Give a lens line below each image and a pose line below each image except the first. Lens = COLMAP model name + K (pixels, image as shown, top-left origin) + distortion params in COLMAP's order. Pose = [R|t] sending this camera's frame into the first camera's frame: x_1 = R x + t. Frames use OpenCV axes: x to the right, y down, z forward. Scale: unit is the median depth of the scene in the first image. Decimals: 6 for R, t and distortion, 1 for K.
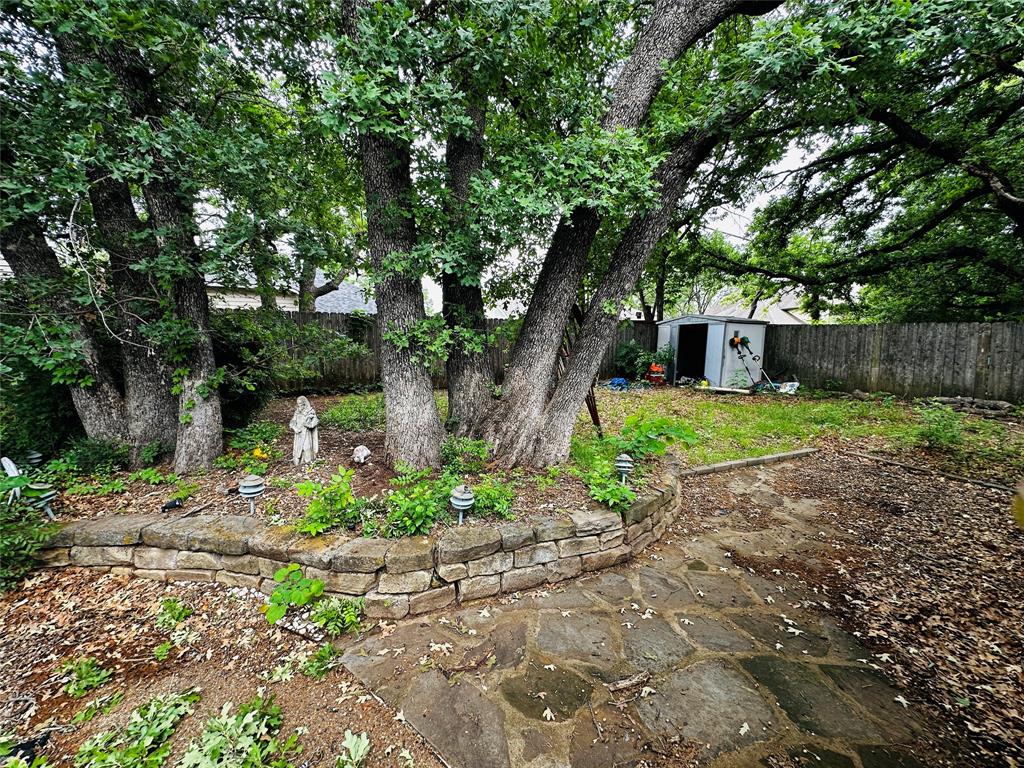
lens RADIAL K [[411.9, 0, 513.6], [0, 411.9, 384.2], [0, 0, 1]] dist [-0.001985, 0.000445]
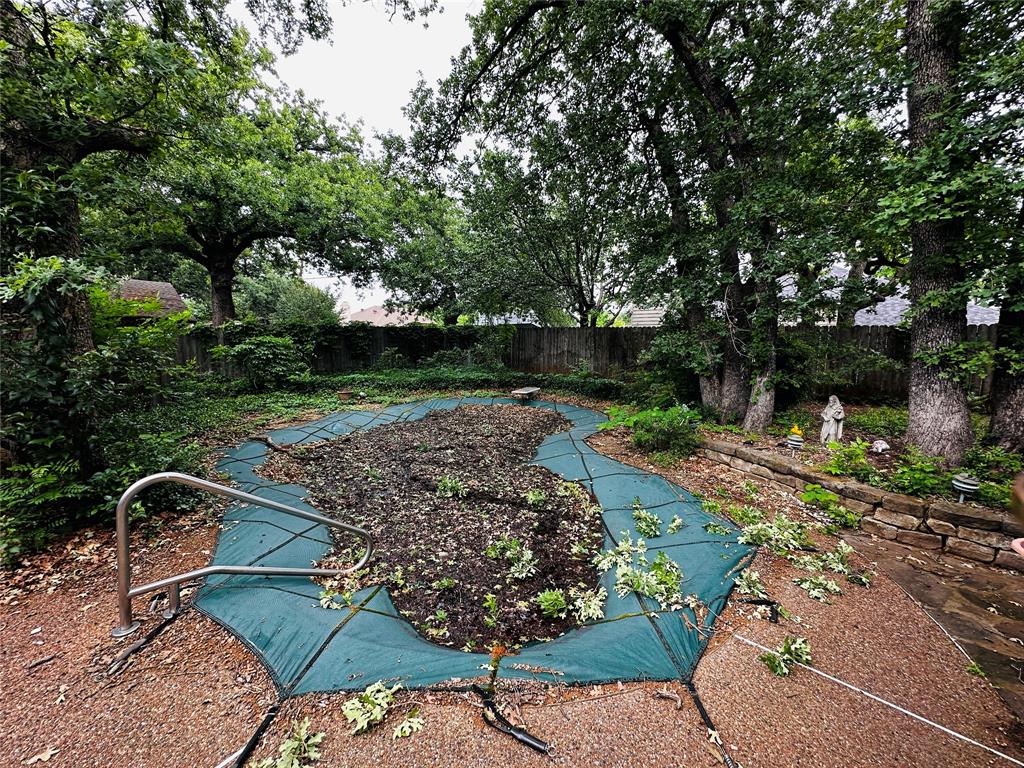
lens RADIAL K [[411.9, 0, 513.6], [0, 411.9, 384.2], [0, 0, 1]] dist [-0.001985, 0.000445]
pose [[0.426647, 0.093973, -0.899523, 0.309518], [-0.109457, 0.992642, 0.051785, 0.043439], [0.897771, 0.076365, 0.433793, -0.660125]]
